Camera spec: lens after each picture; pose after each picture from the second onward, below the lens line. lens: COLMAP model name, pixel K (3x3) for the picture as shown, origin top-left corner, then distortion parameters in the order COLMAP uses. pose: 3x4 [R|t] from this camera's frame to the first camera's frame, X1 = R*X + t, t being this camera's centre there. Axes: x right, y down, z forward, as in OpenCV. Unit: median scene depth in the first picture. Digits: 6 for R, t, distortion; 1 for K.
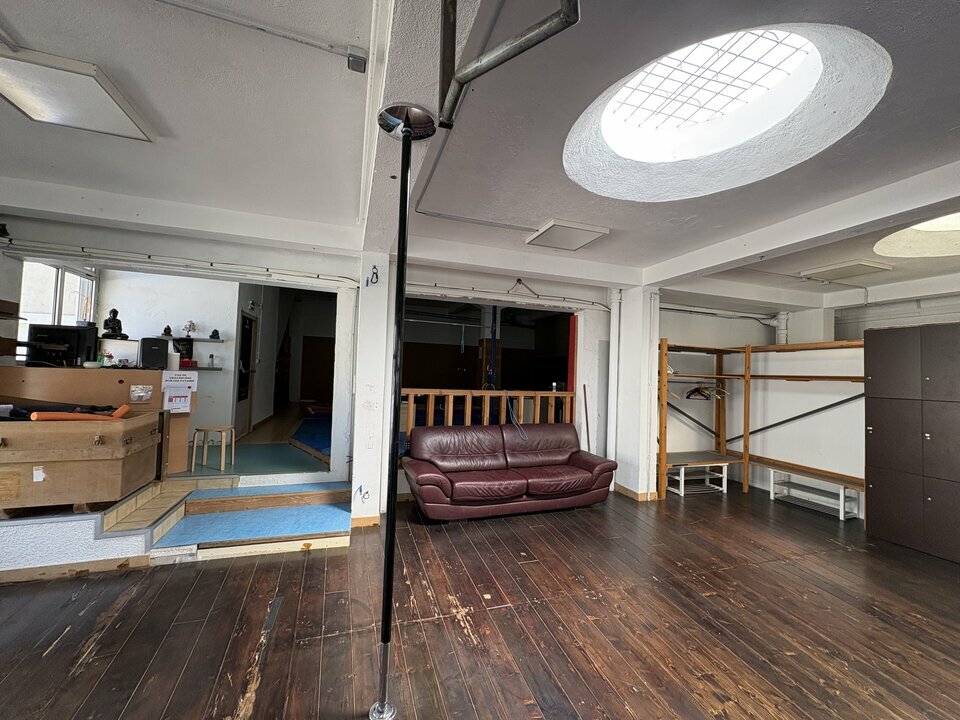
lens RADIAL K [[382.3, 0, 480.0], [0, 382.3, 360.0], [0, 0, 1]] dist [-0.000644, 0.000143]
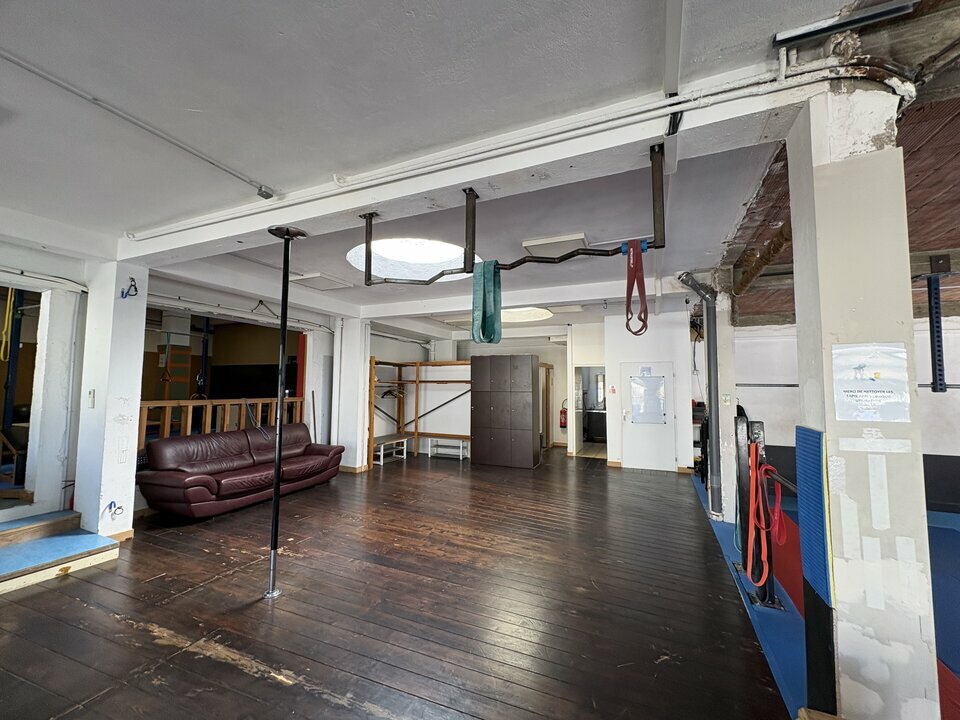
lens RADIAL K [[382.3, 0, 480.0], [0, 382.3, 360.0], [0, 0, 1]] dist [-0.000644, 0.000143]
pose [[0.674537, 0.021943, 0.737915, -0.304990], [-0.009067, 0.999729, -0.021440, -0.015203], [-0.738186, 0.007772, 0.674553, -0.262673]]
